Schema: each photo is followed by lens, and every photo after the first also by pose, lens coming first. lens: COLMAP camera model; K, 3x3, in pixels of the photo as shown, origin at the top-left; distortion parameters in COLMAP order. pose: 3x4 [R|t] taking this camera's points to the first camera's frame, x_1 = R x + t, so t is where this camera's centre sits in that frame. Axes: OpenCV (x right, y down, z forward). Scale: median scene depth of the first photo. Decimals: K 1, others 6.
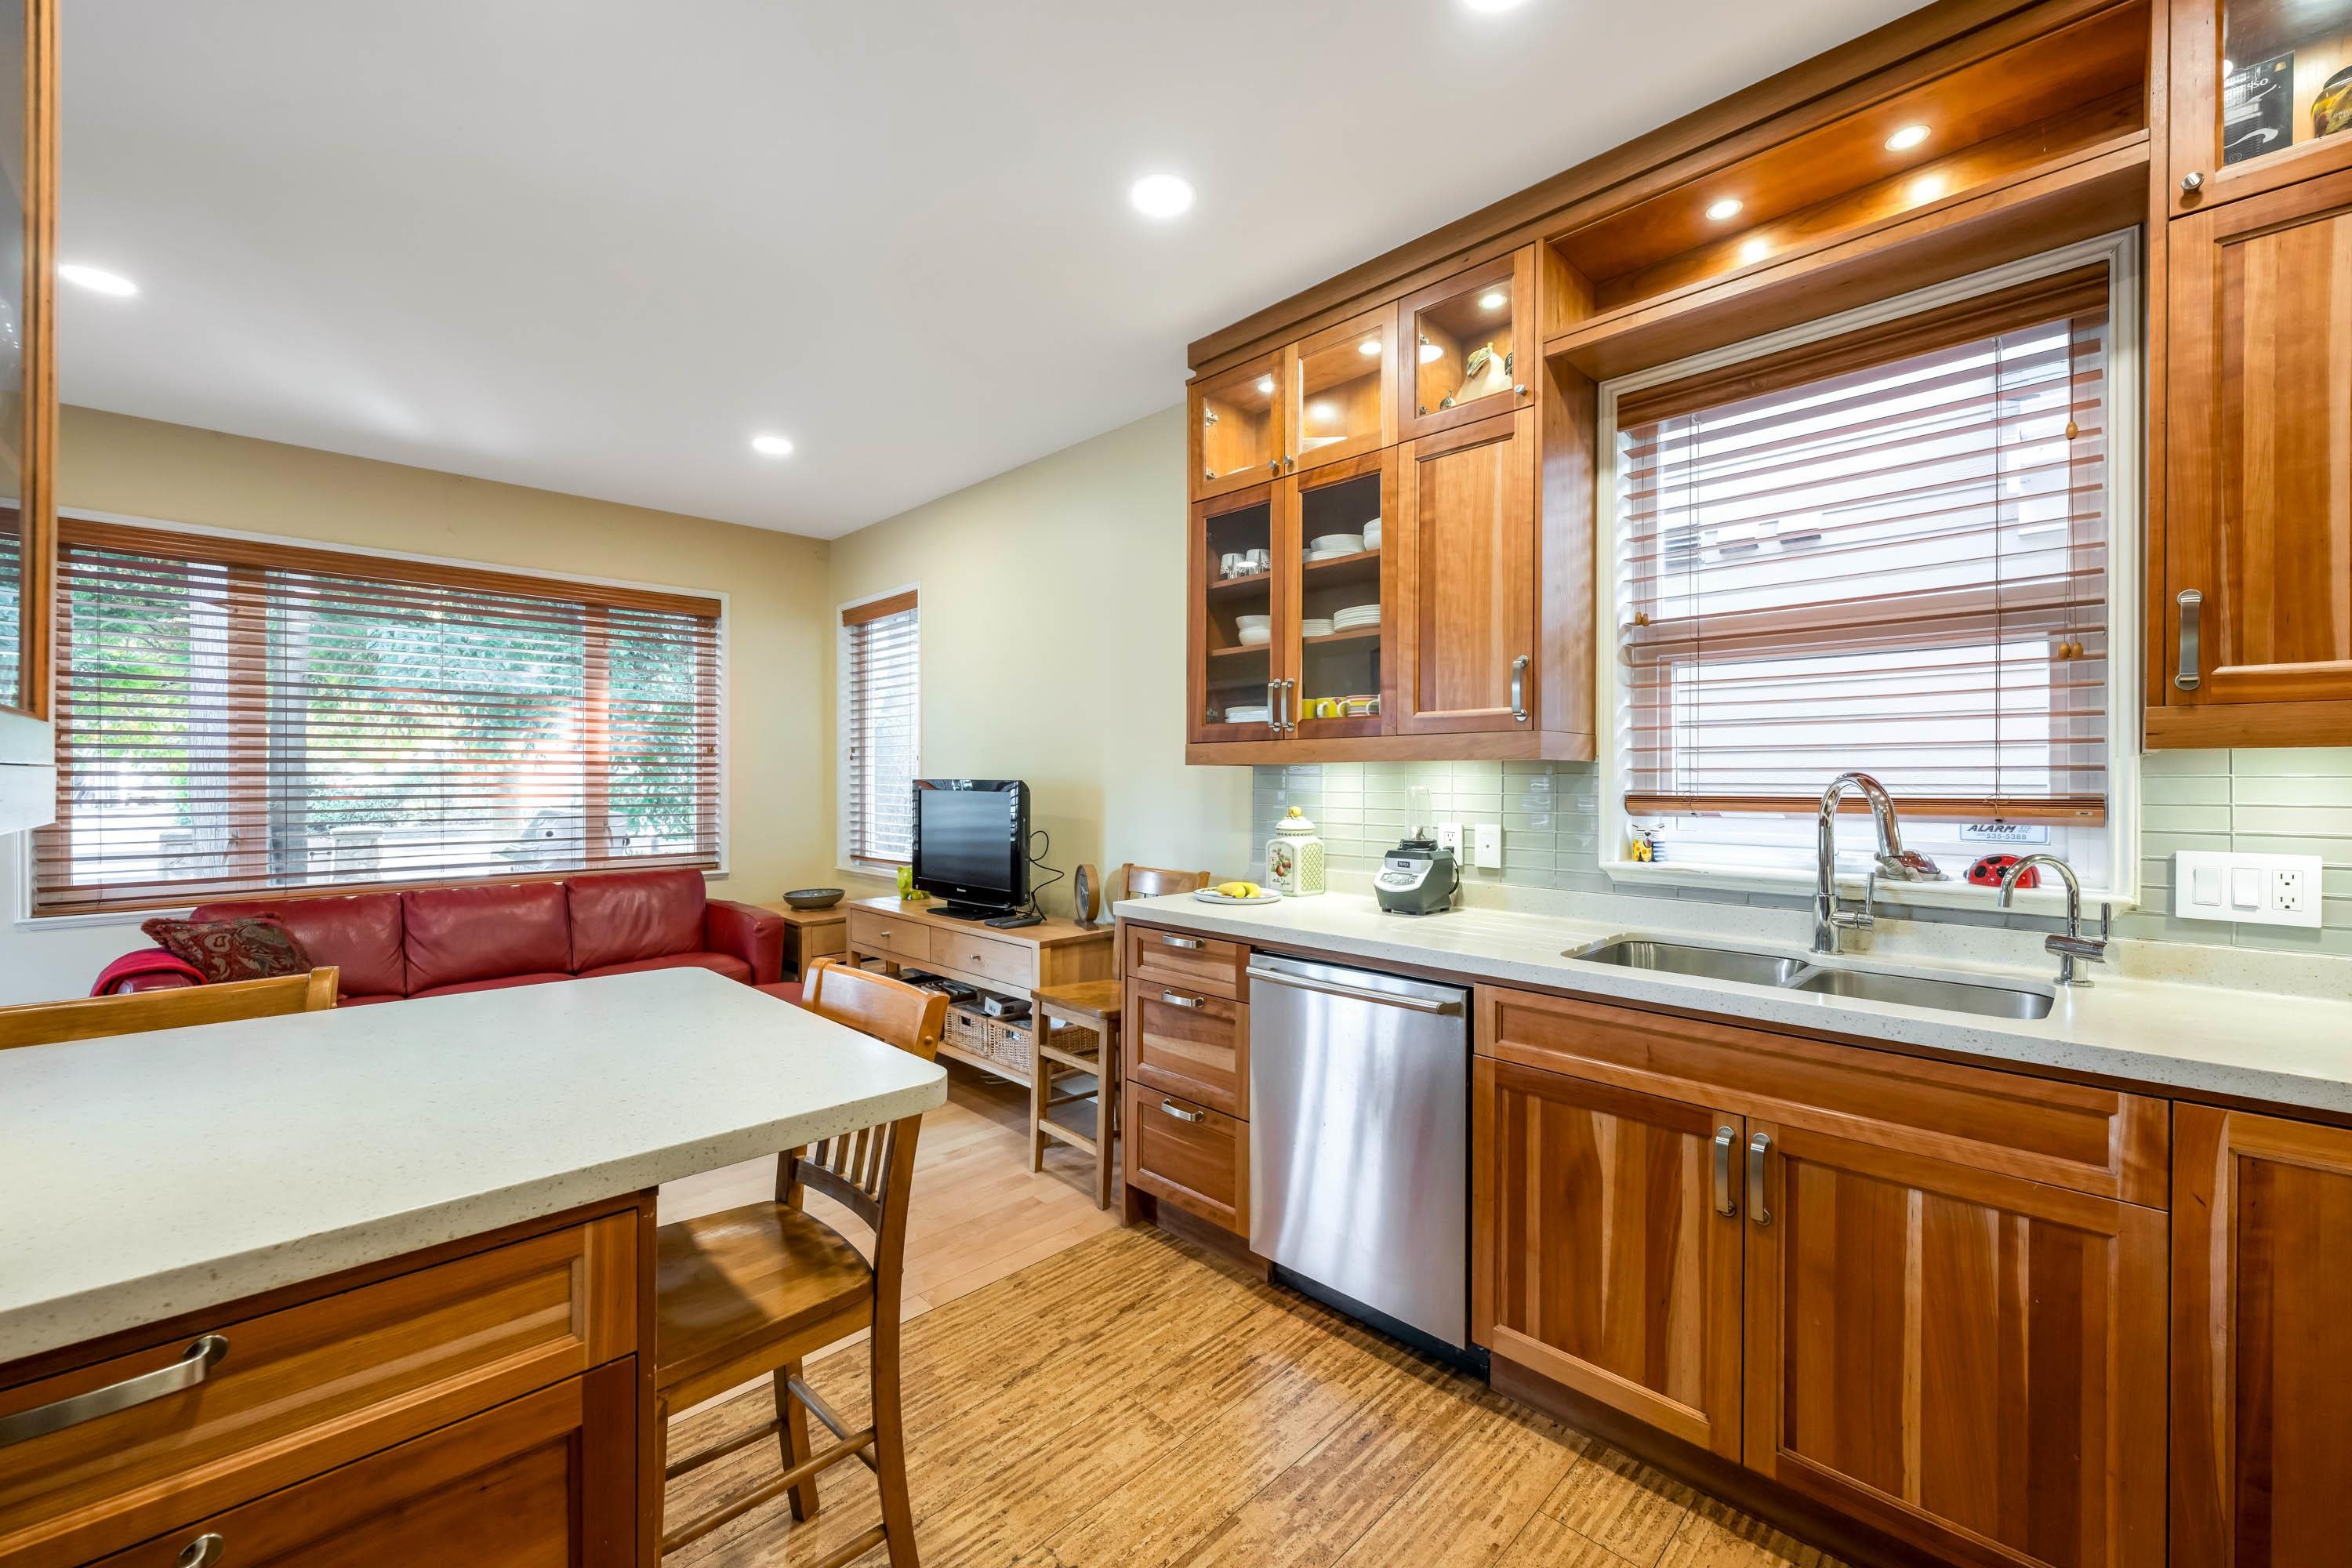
lens RADIAL K [[944.4, 0, 1175.5], [0, 944.4, 781.7], [0, 0, 1]] dist [0.001506, 0.000259]
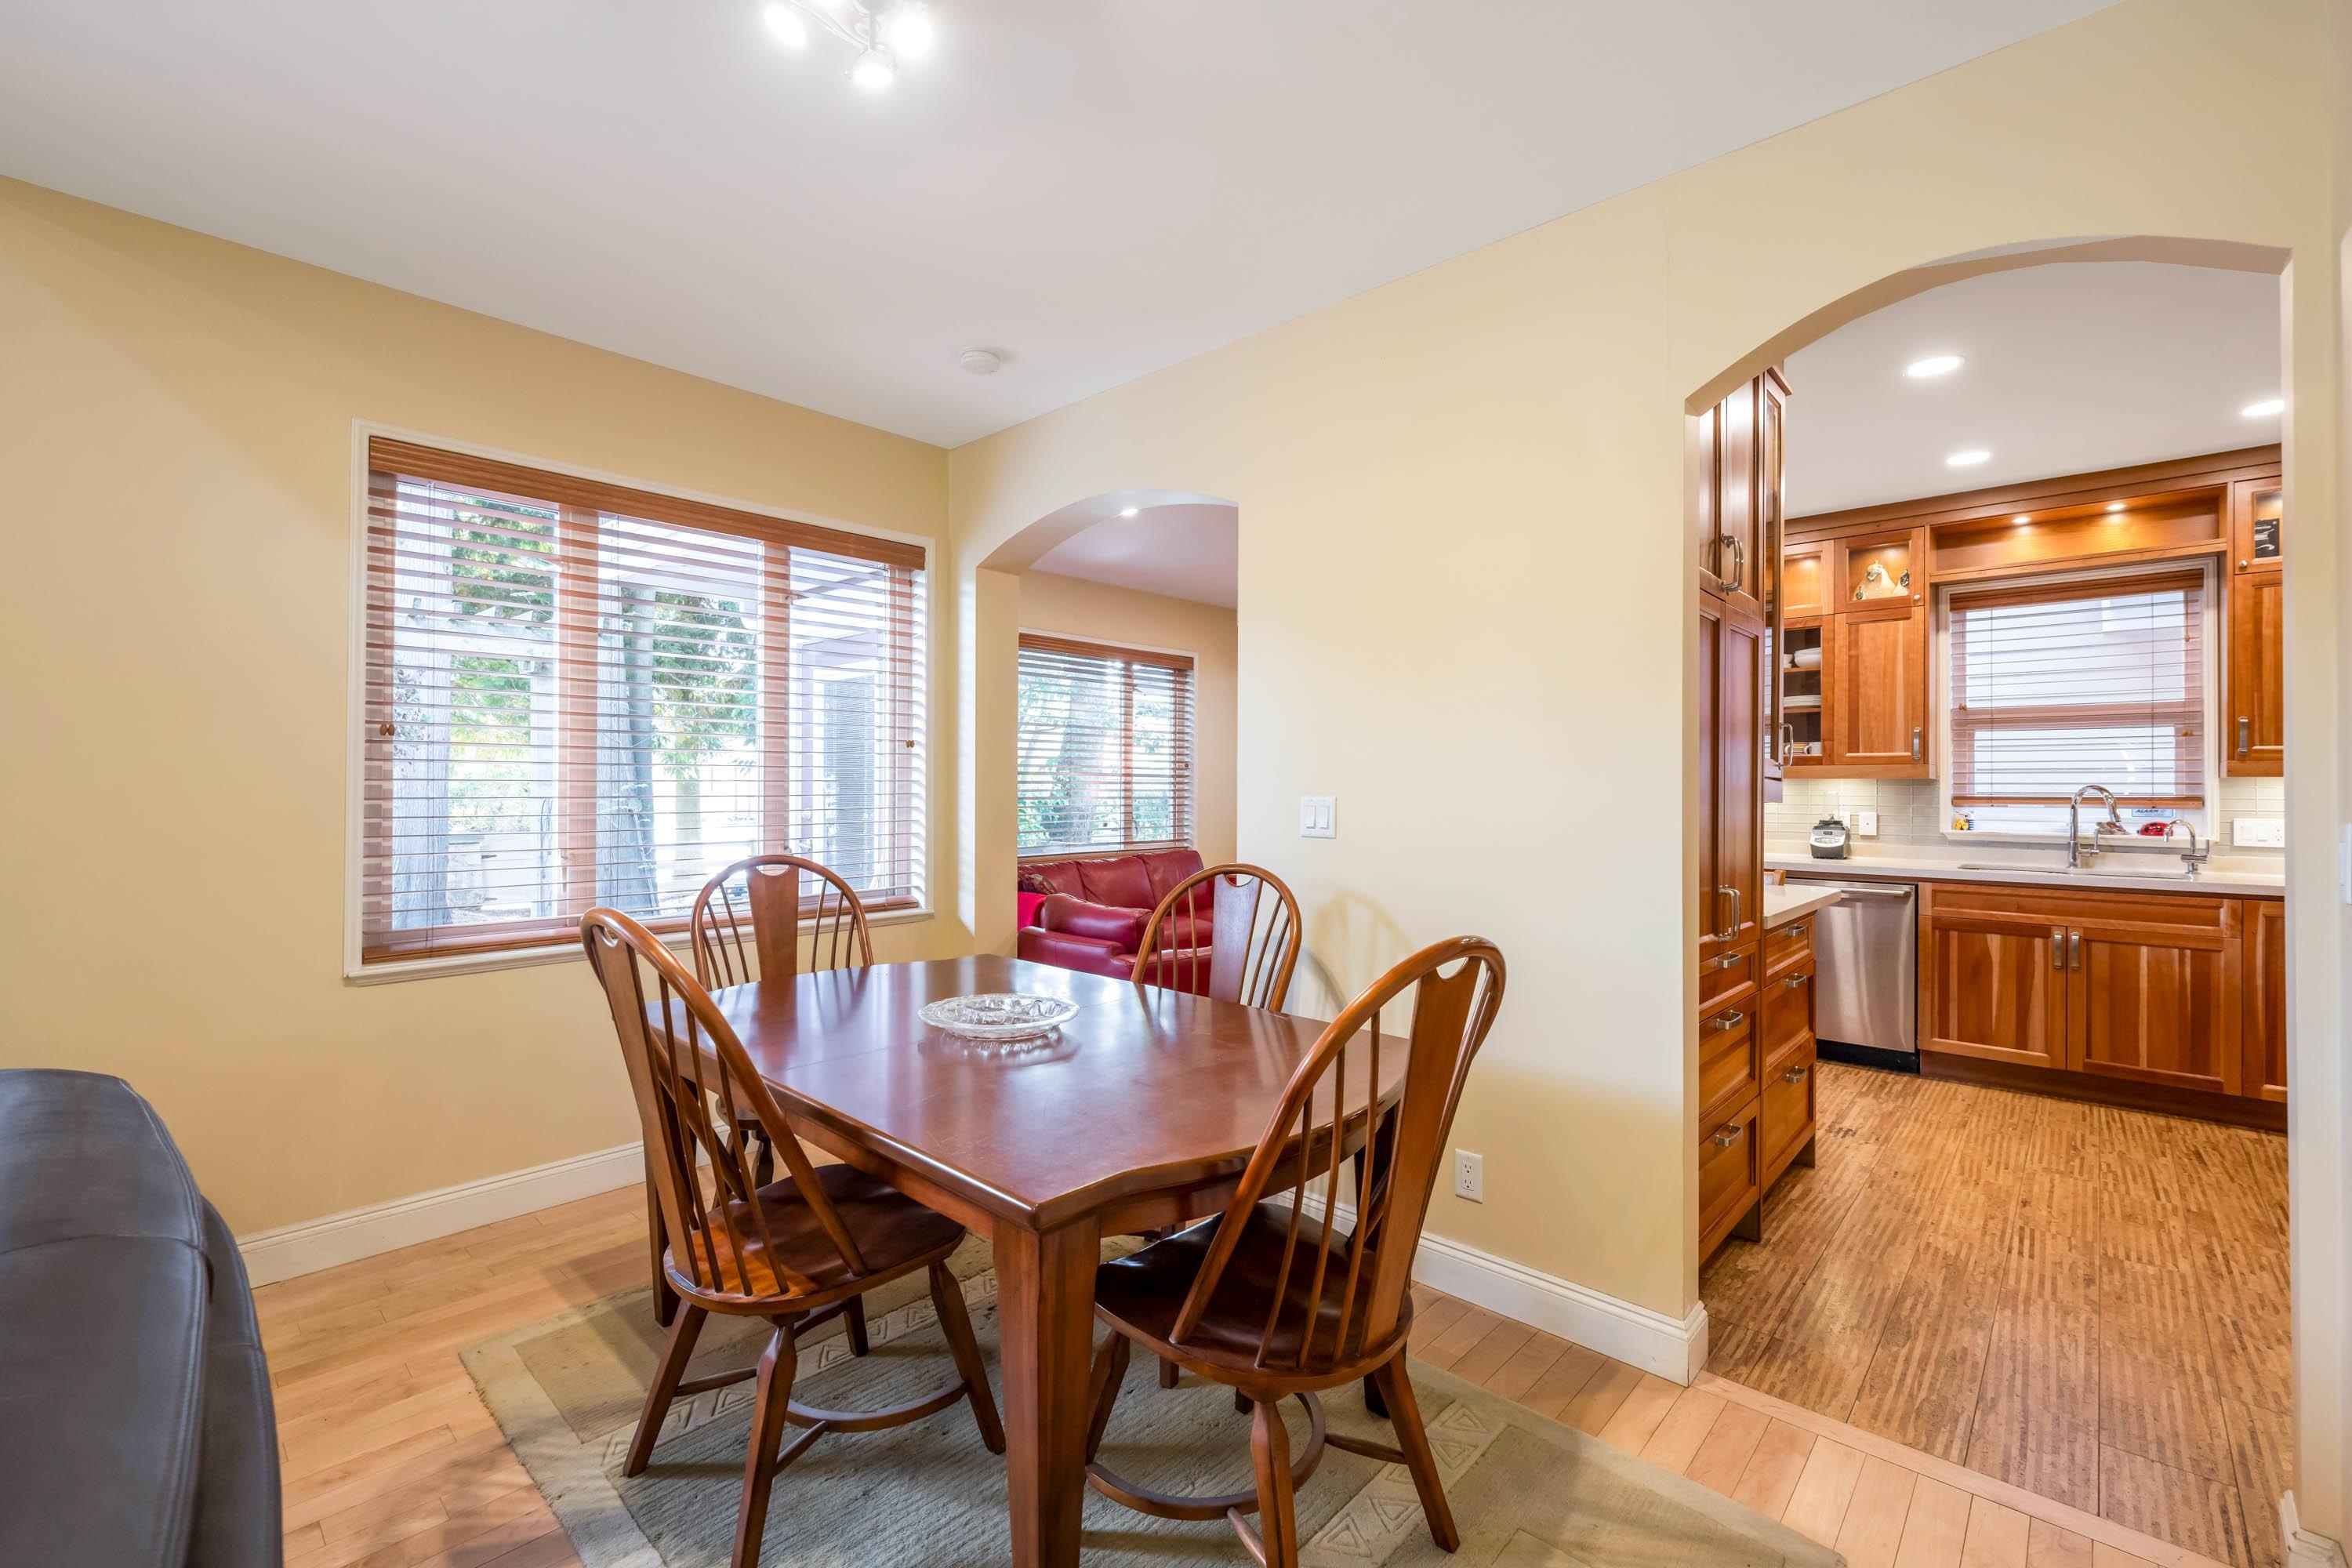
lens RADIAL K [[996.0, 0, 1176.0], [0, 996.0, 784.0], [0, 0, 1]] dist [0.000424, 0.000050]
pose [[0.998956, 0.004103, 0.045507, -1.313253], [-0.003759, 0.999964, -0.007644, 0.010937], [-0.045537, 0.007465, 0.998935, -1.061406]]
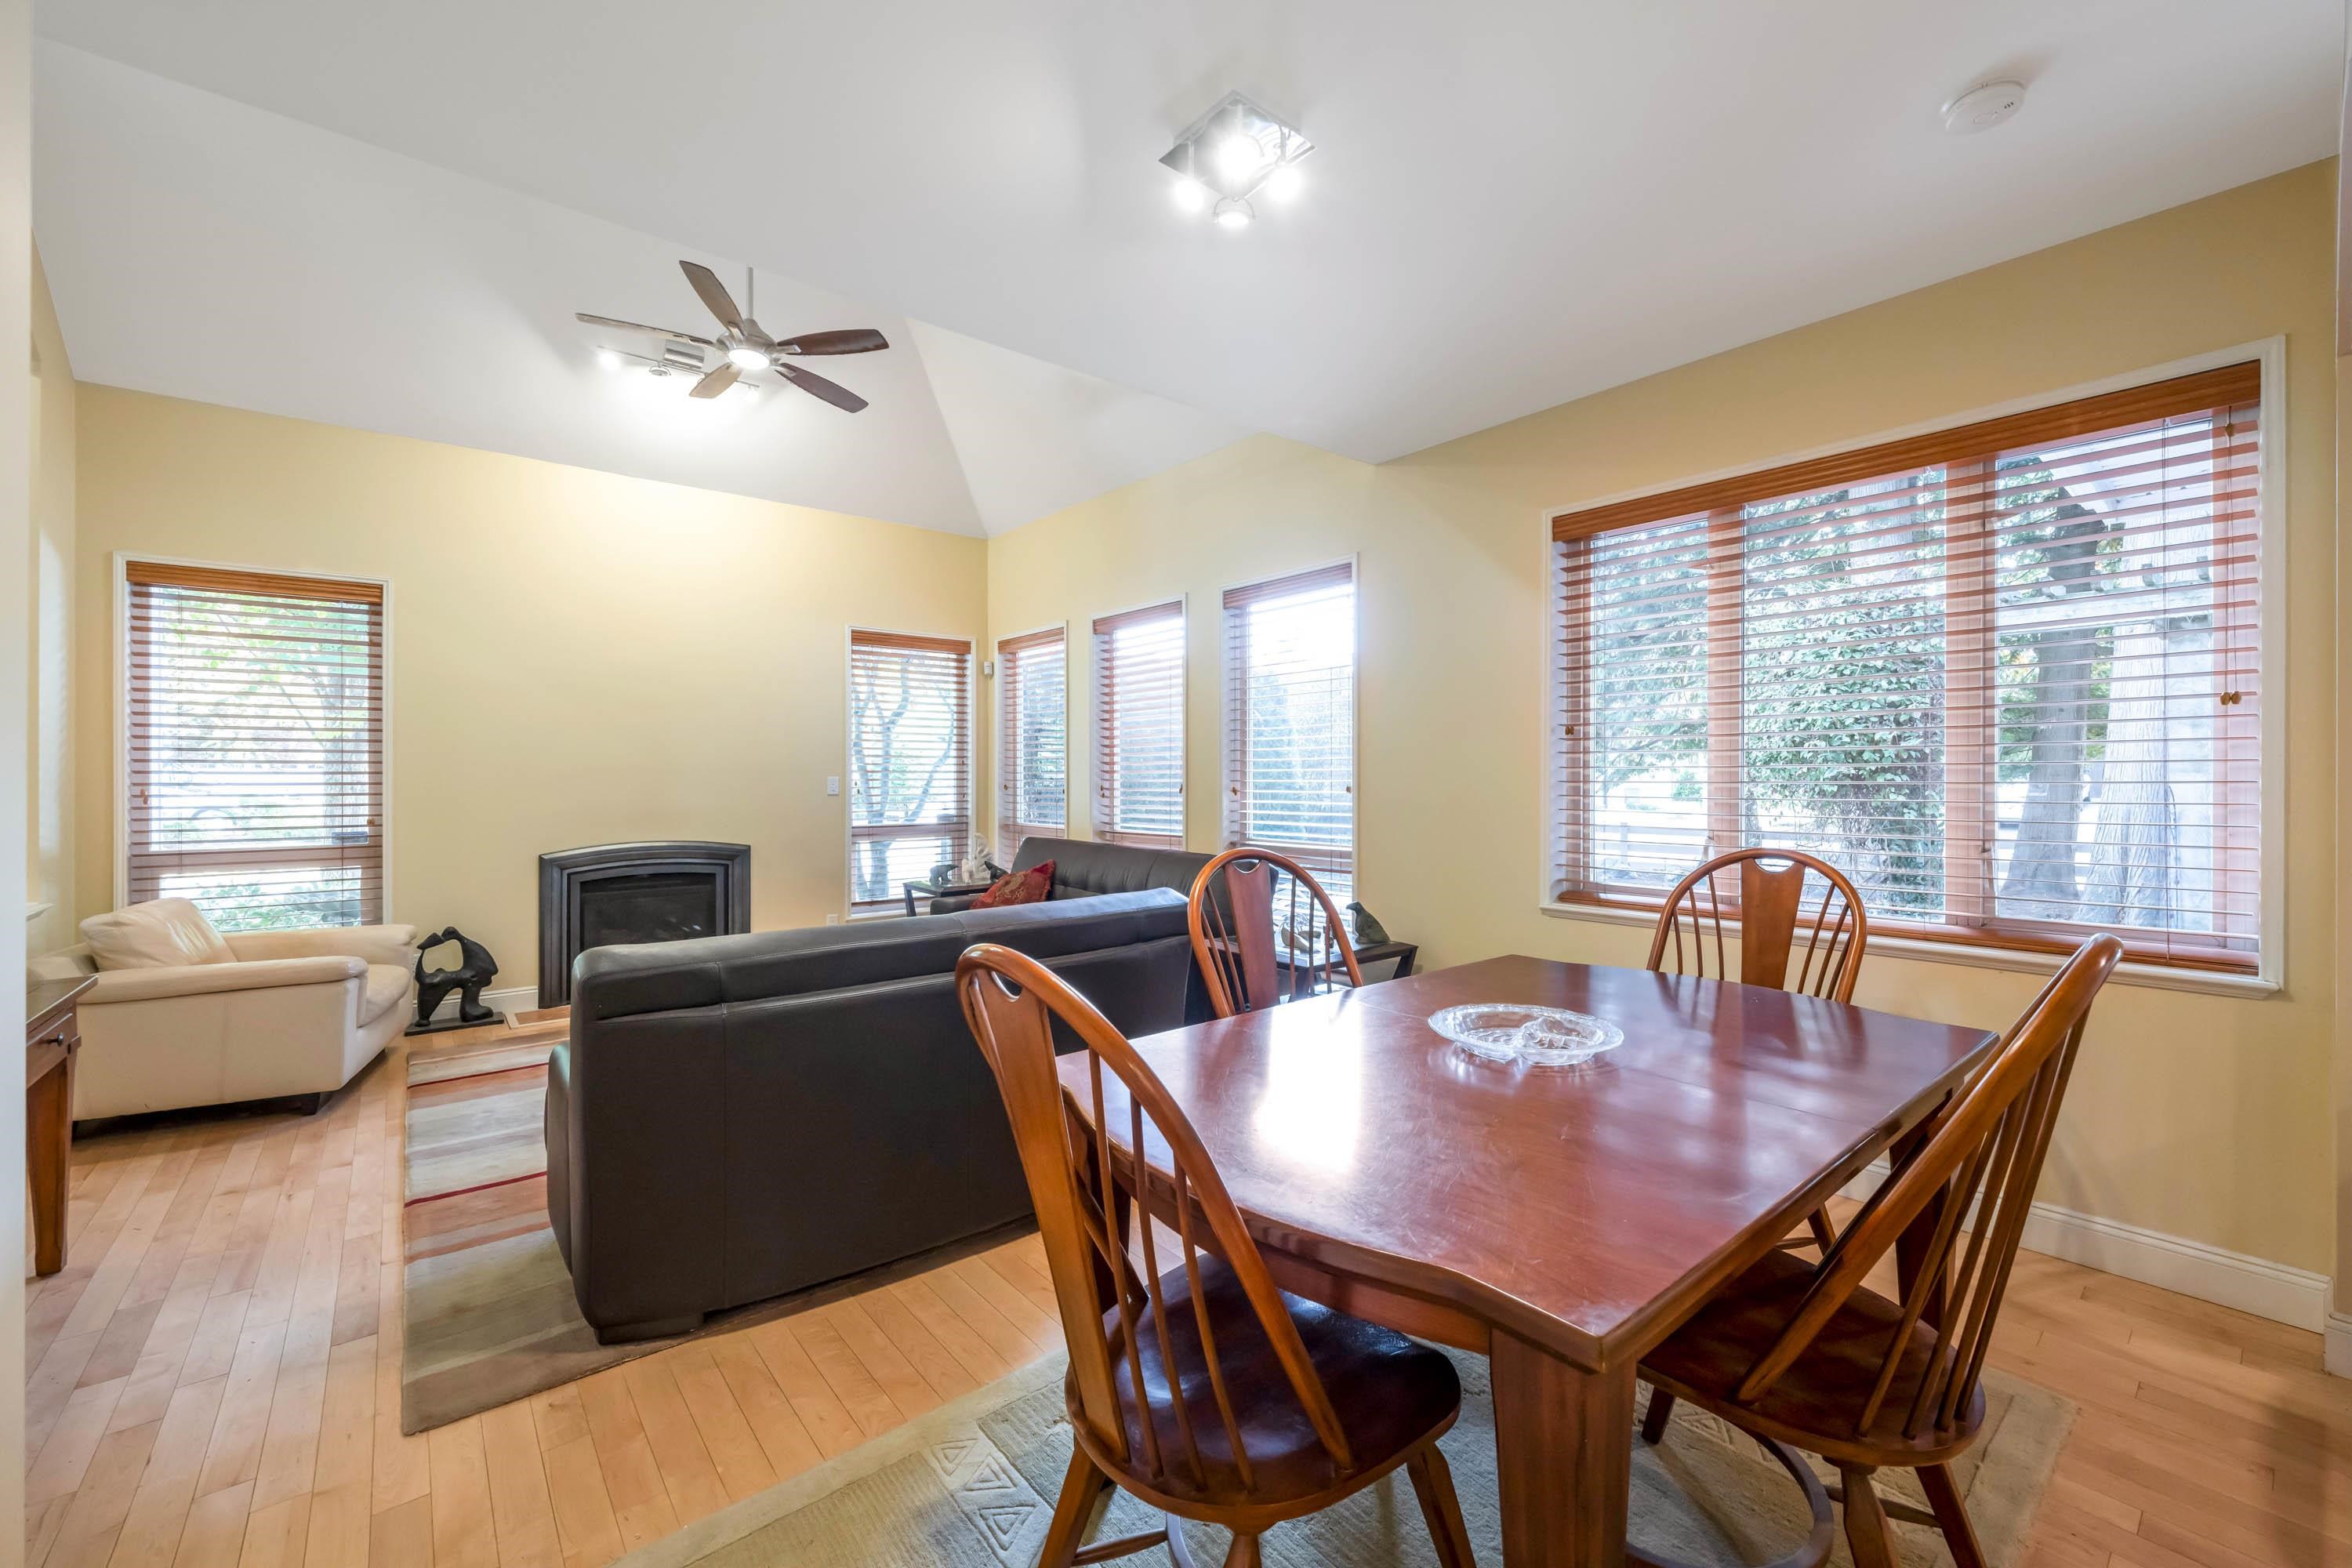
lens RADIAL K [[959.6, 0, 1212.0], [0, 959.6, 770.0], [0, 0, 1]] dist [-0.000096, 0.000467]
pose [[-0.071196, 0.001818, -0.997461, -0.549169], [0.001803, 0.999997, 0.001694, 0.000151], [0.997461, -0.001678, -0.071199, -0.231373]]
